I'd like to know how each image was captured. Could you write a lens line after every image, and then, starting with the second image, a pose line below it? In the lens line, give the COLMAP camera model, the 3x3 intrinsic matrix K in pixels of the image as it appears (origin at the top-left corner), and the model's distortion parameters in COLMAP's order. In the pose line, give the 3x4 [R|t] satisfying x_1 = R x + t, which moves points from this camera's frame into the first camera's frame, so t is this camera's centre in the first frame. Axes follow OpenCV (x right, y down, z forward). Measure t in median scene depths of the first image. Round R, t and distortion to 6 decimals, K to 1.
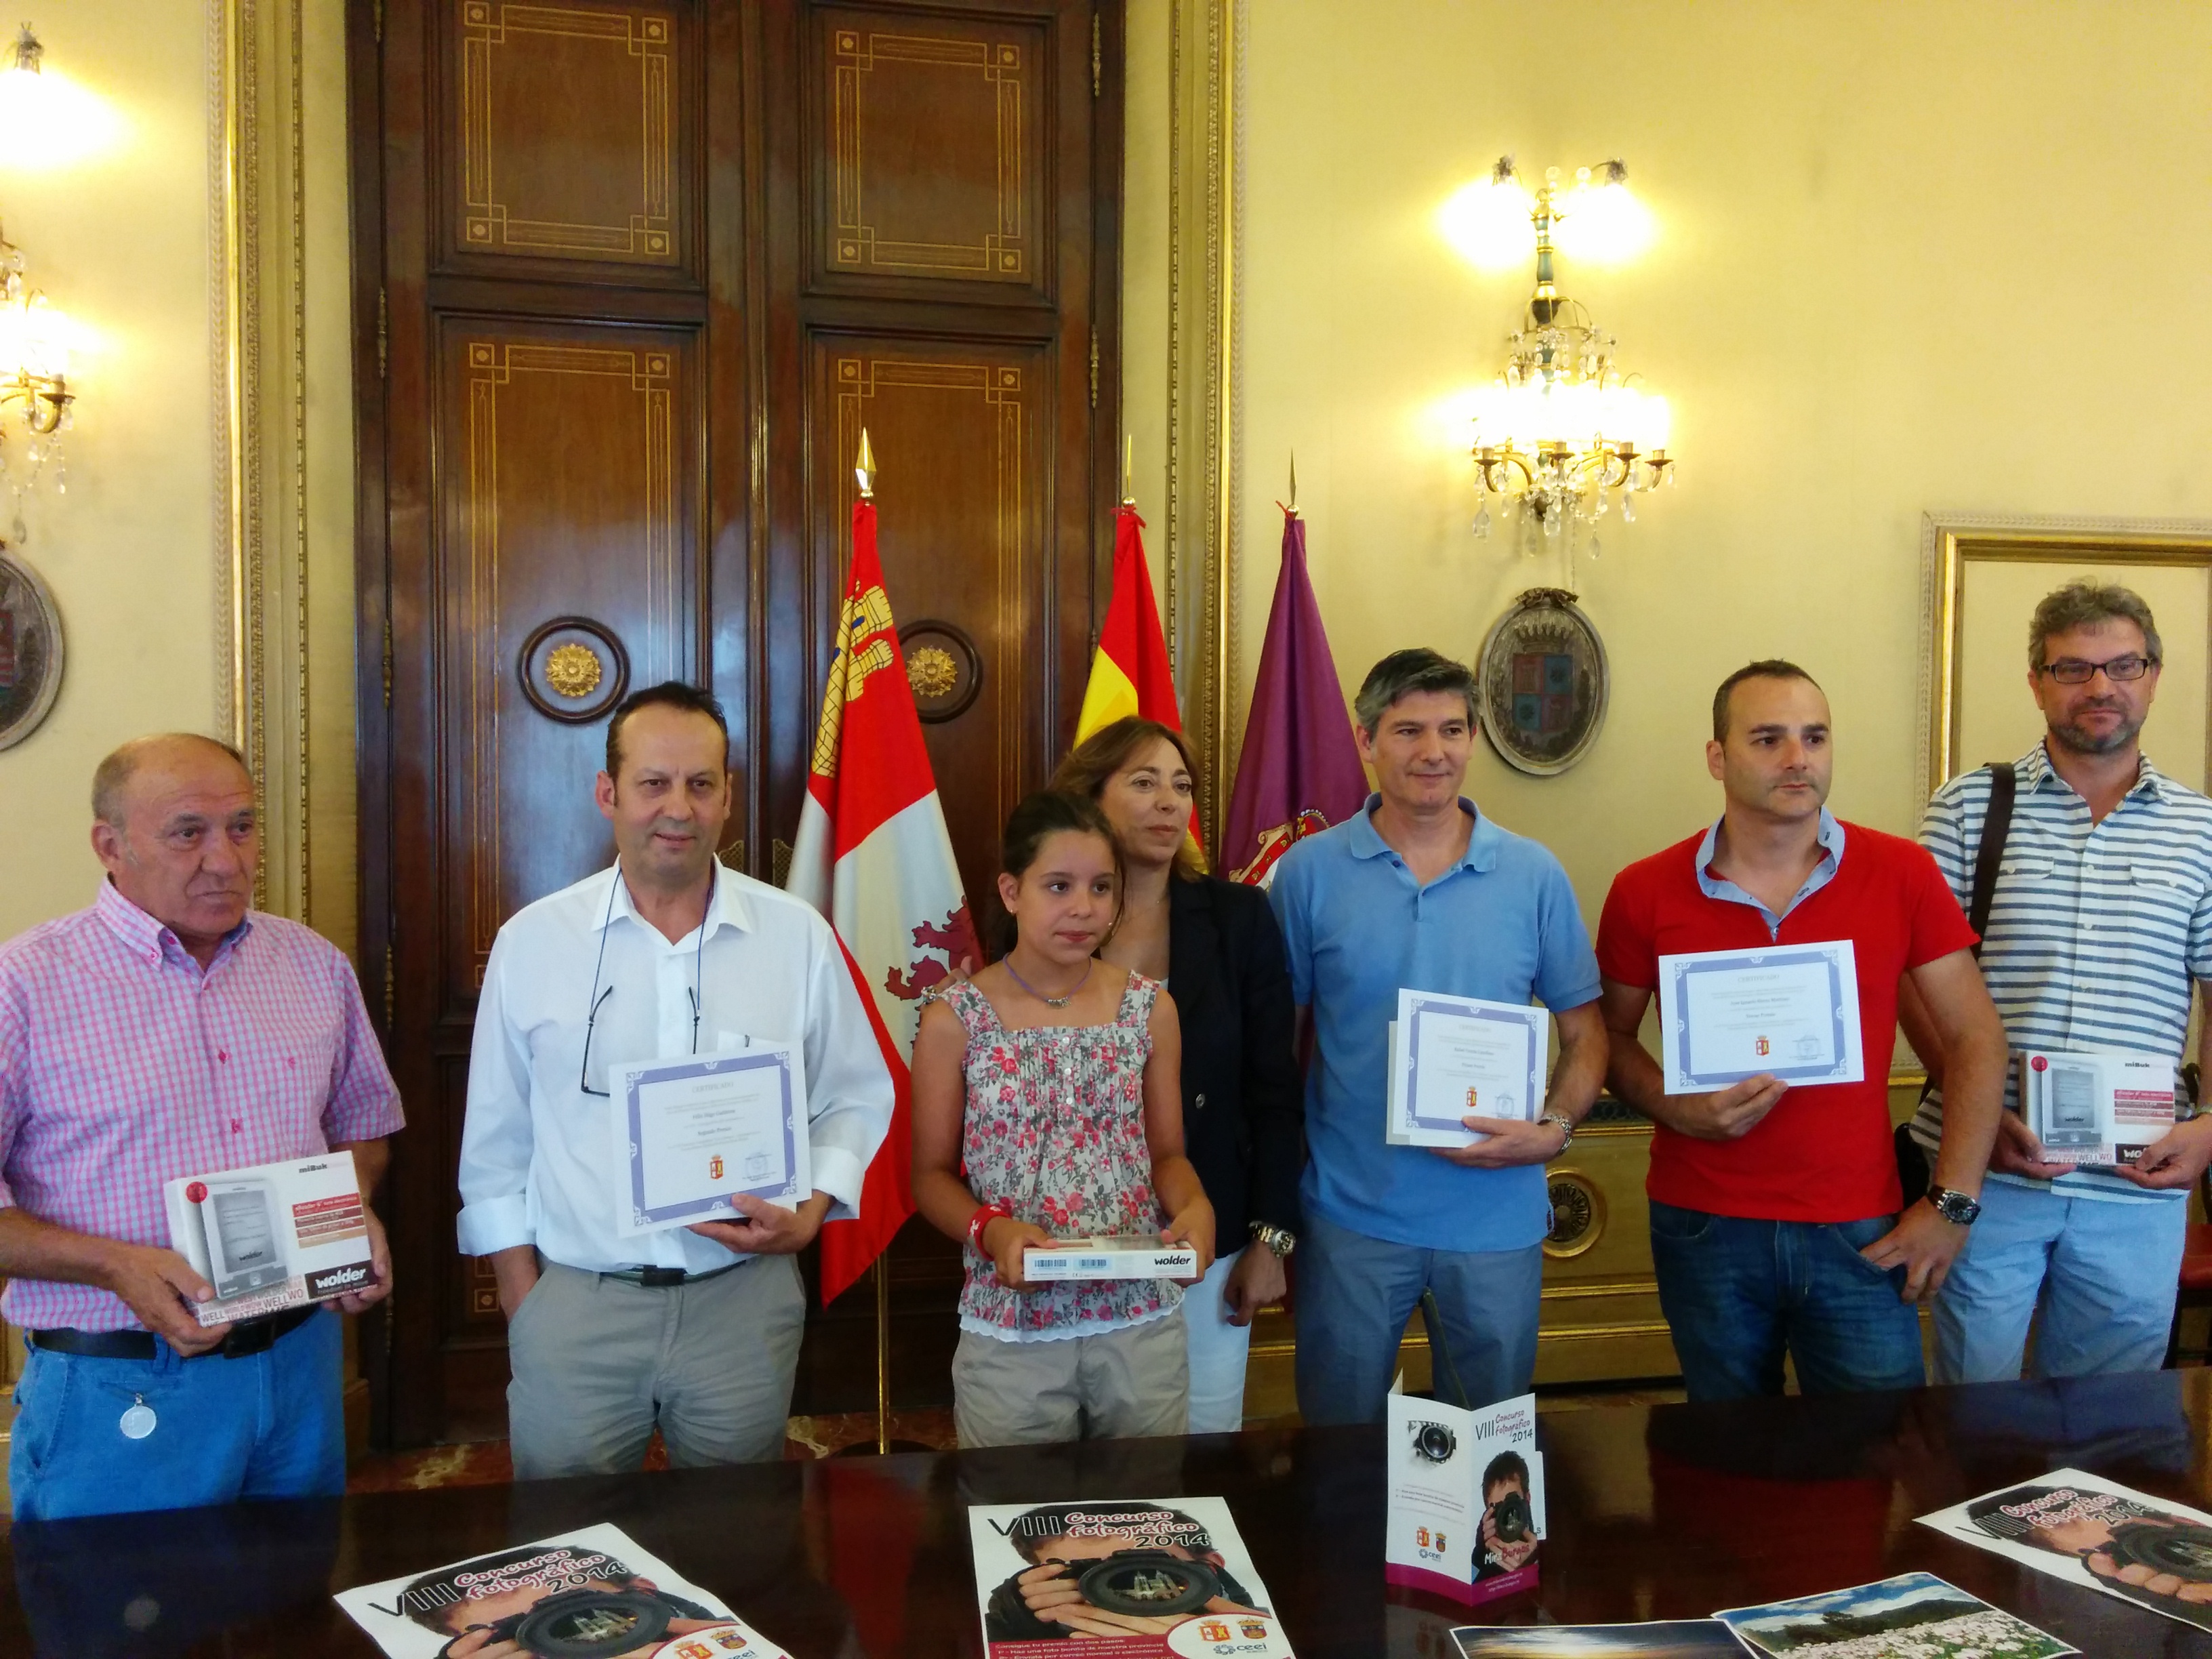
lens RADIAL K [[1951.1, 0, 1113.3], [0, 1951.1, 827.2], [0, 0, 1]] dist [0.059371, -0.051732]
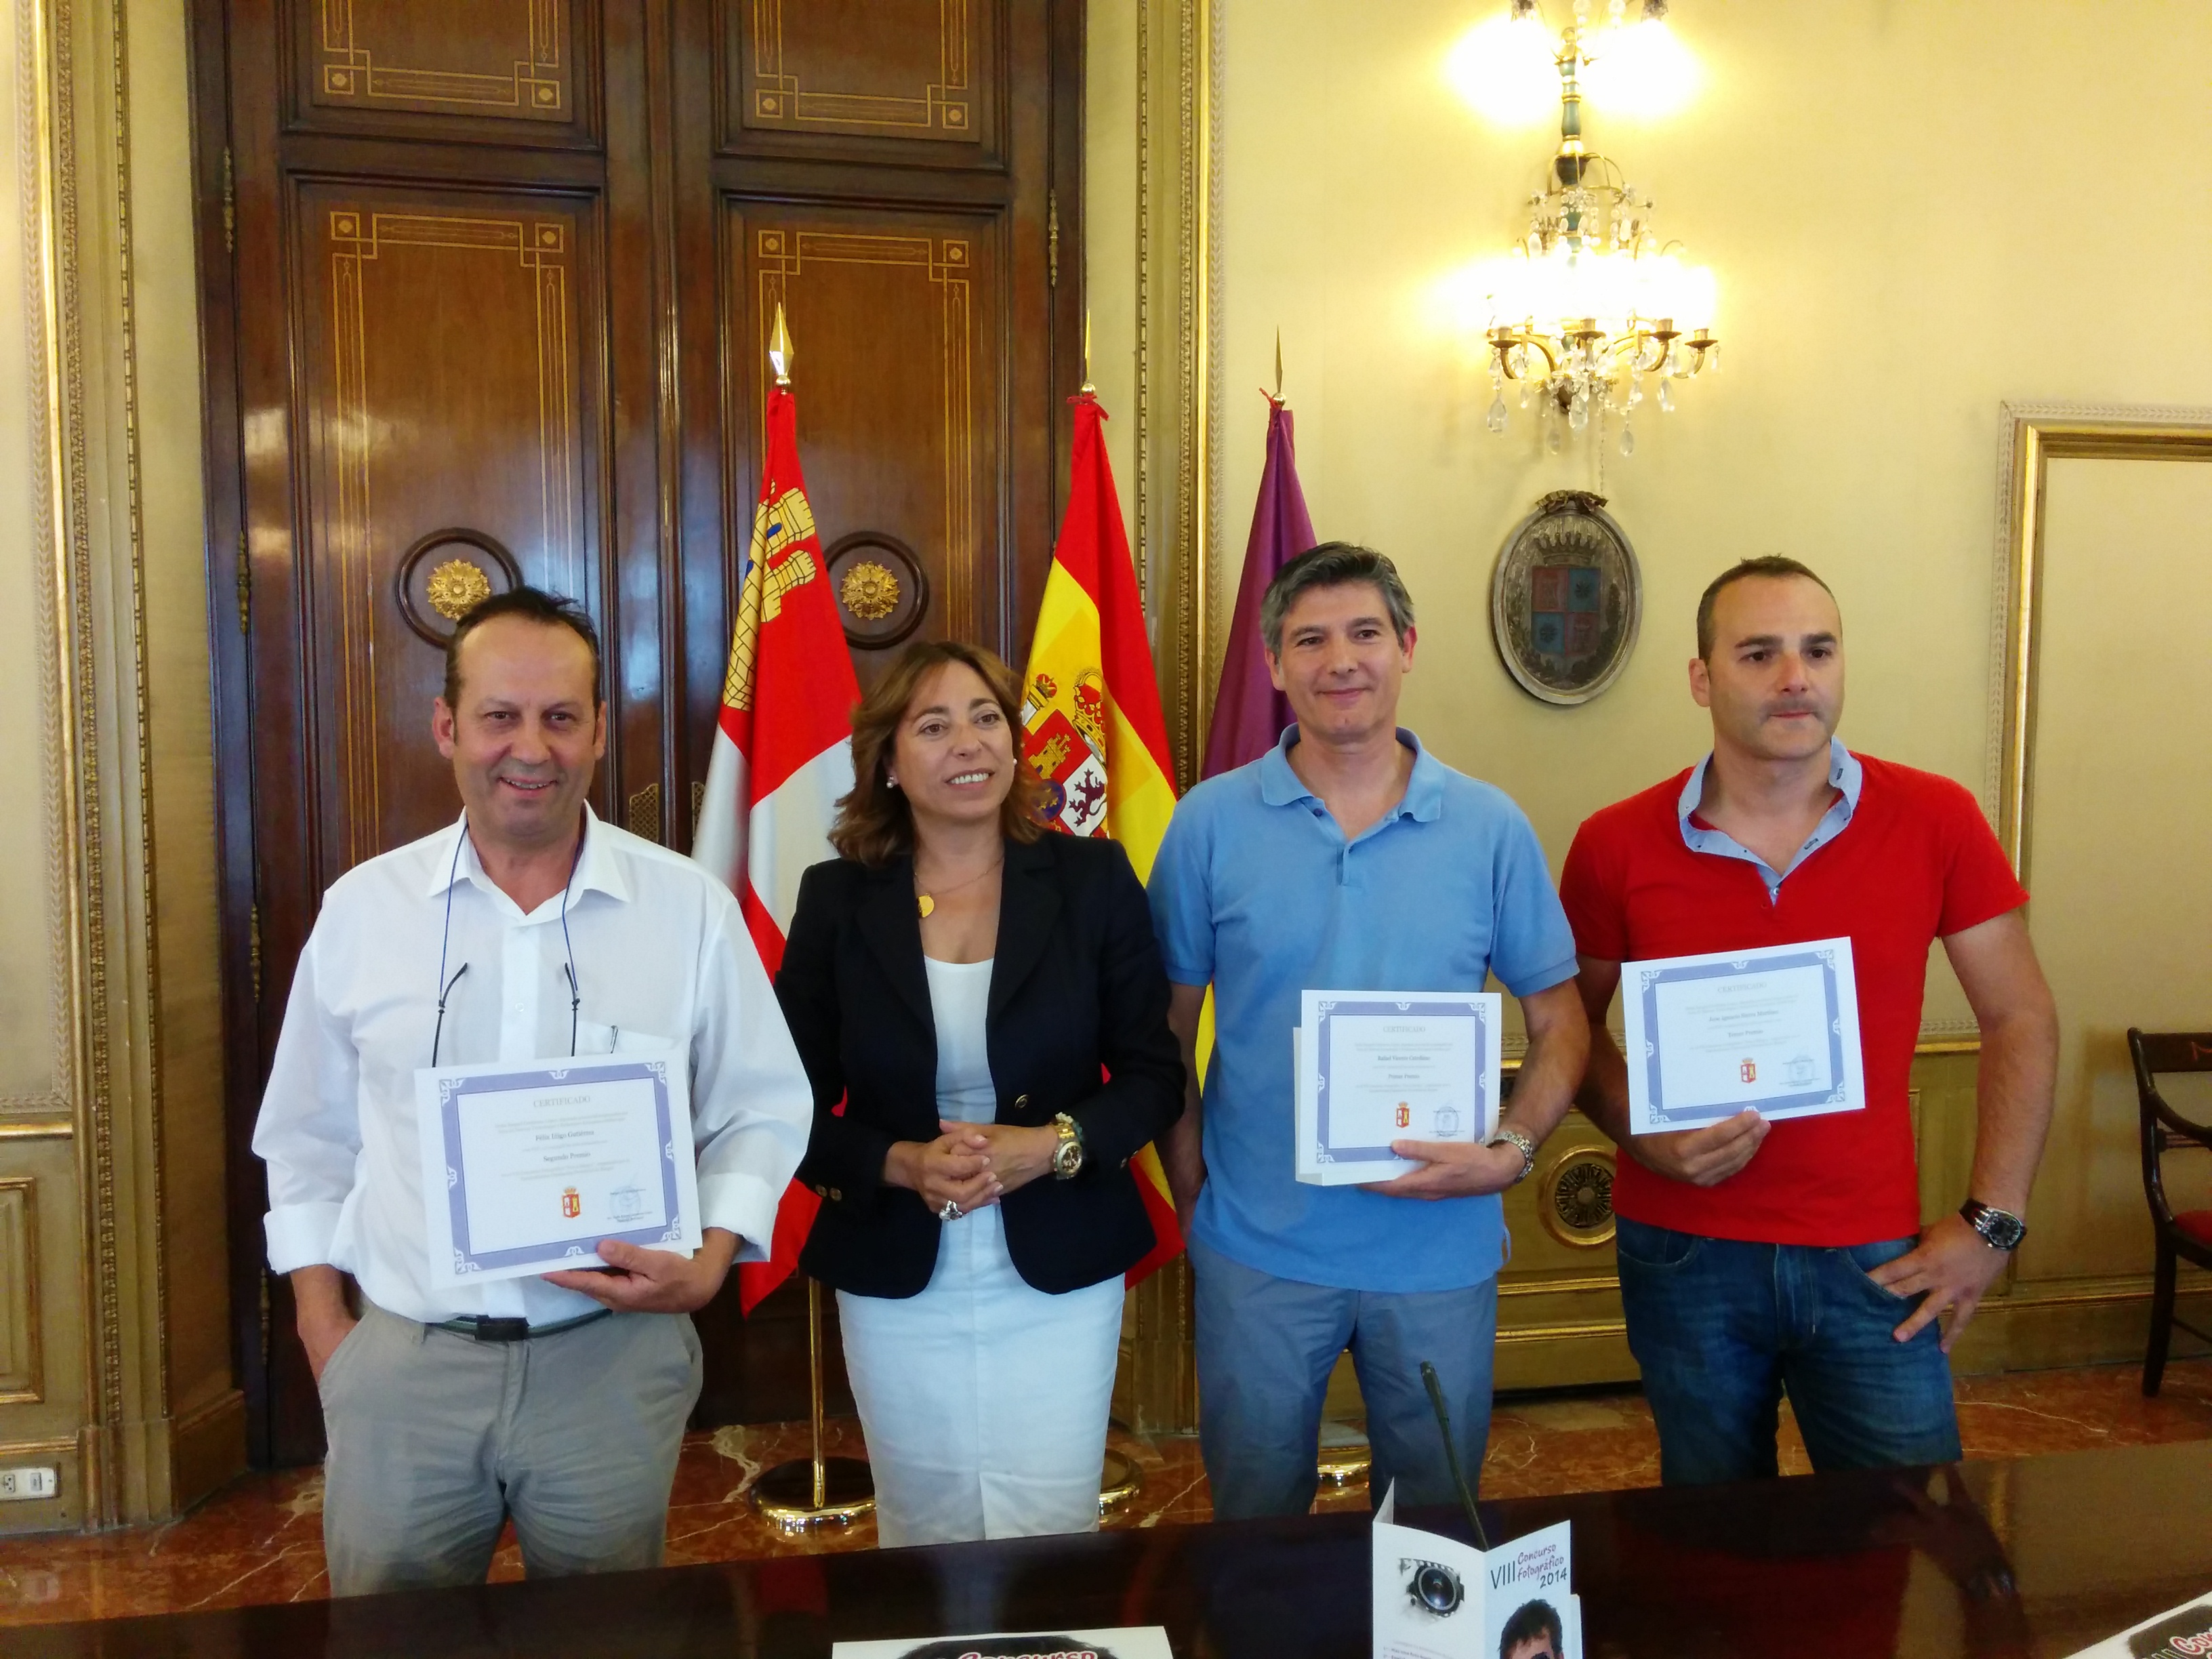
lens RADIAL K [[1951.1, 0, 1100.6], [0, 1951.1, 836.5], [0, 0, 1]] dist [0.059371, -0.051732]
pose [[0.999915, -0.004764, -0.012155, 0.021486], [0.005201, 0.999332, 0.036179, -0.000197], [0.011975, -0.036239, 0.999271, 0.120084]]
